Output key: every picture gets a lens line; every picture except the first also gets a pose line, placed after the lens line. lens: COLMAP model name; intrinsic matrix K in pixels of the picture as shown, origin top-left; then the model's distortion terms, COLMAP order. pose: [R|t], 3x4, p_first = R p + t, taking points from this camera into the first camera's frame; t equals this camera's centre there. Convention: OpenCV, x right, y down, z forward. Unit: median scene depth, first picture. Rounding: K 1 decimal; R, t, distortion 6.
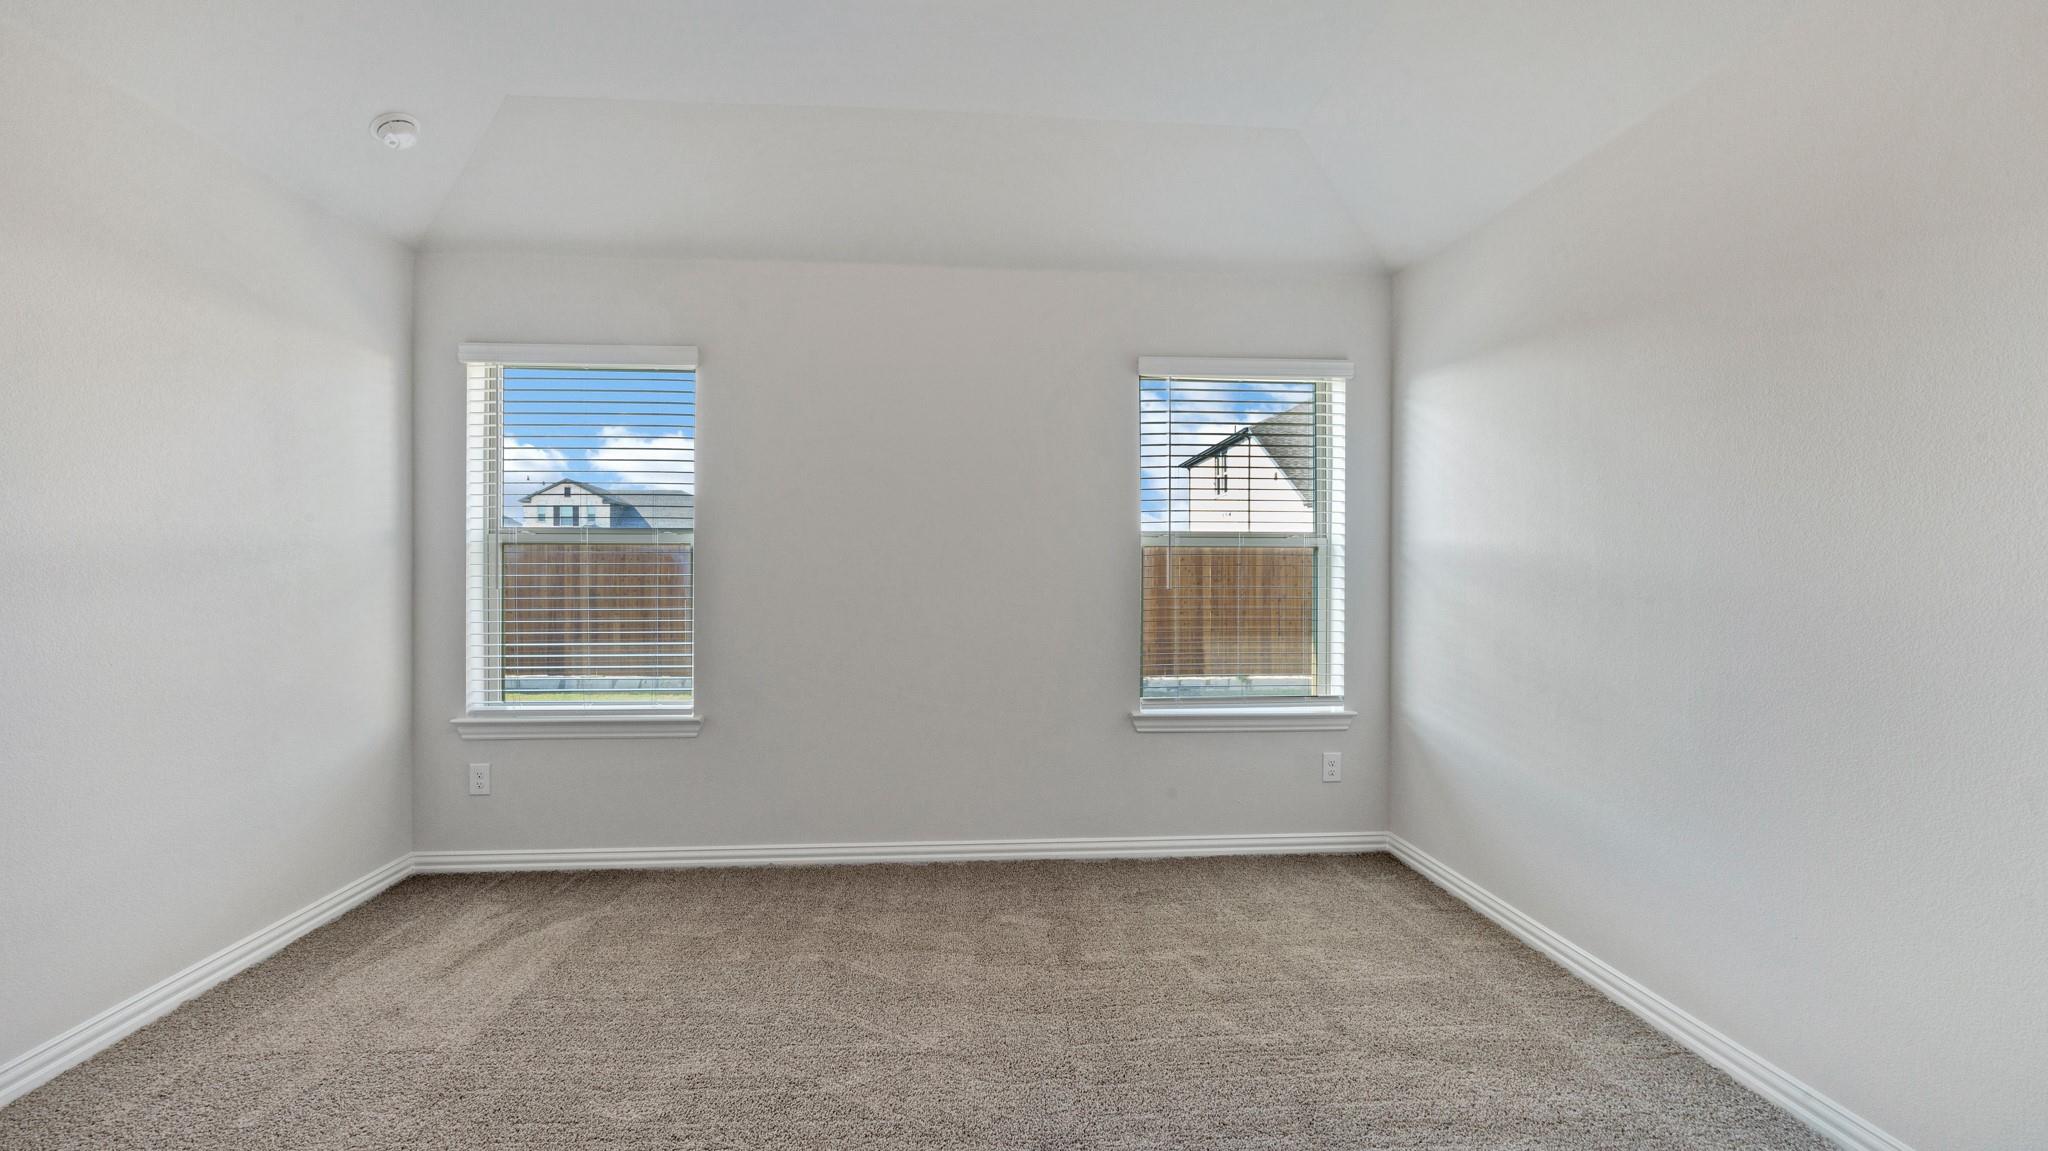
lens RADIAL K [[938.9, 0, 1018.6], [0, 938.9, 579.4], [0, 0, 1]] dist [-0.000410, 0.001114]
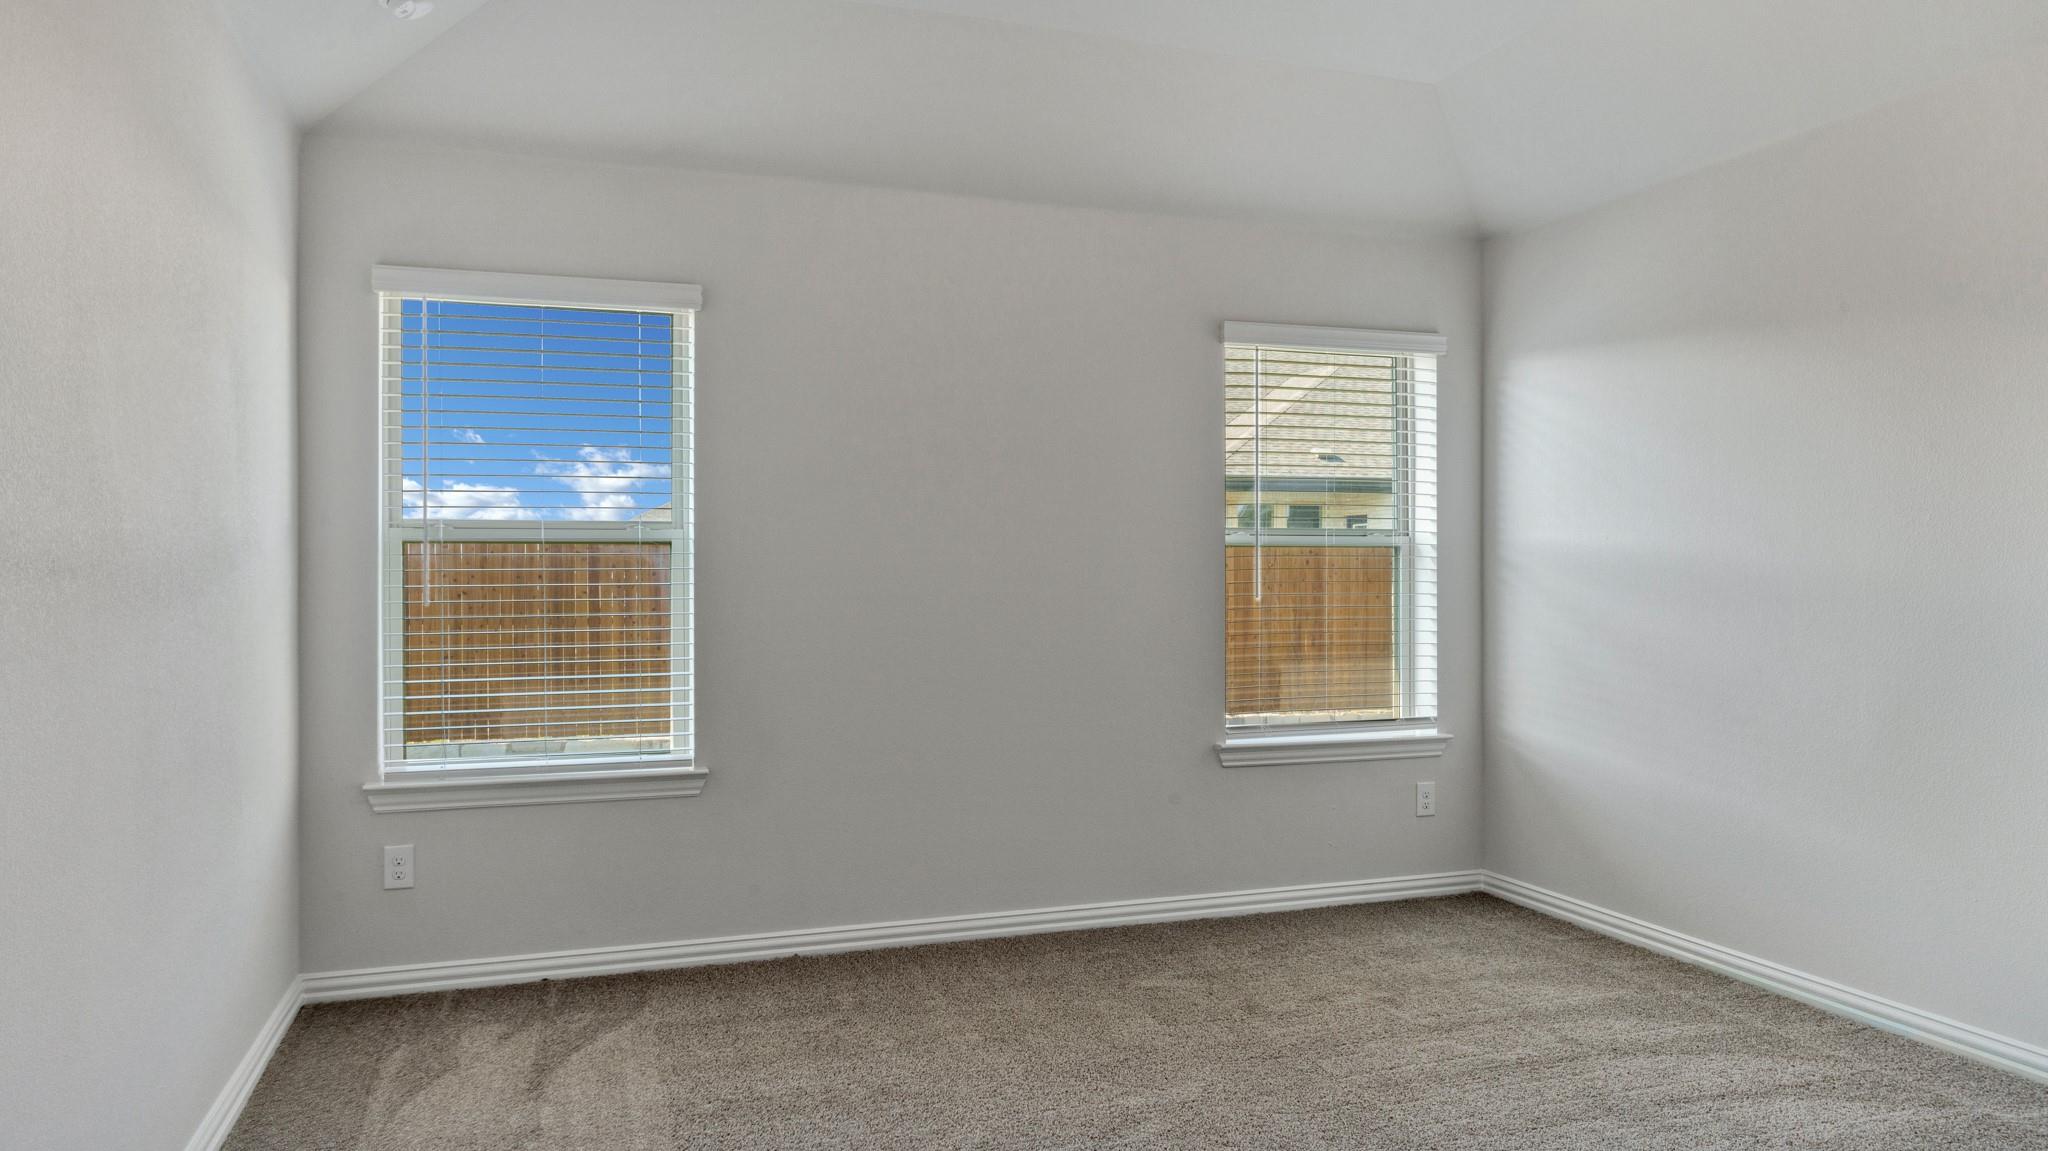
lens RADIAL K [[1408.8, 0, 1044.7], [0, 1408.8, 580.0], [0, 0, 1]] dist [0.012823, -0.001273]
pose [[0.964241, -0.005575, 0.264968, -0.381181], [0.006891, 0.999968, -0.004037, -0.000832], [-0.264937, 0.005718, 0.964249, -0.185789]]
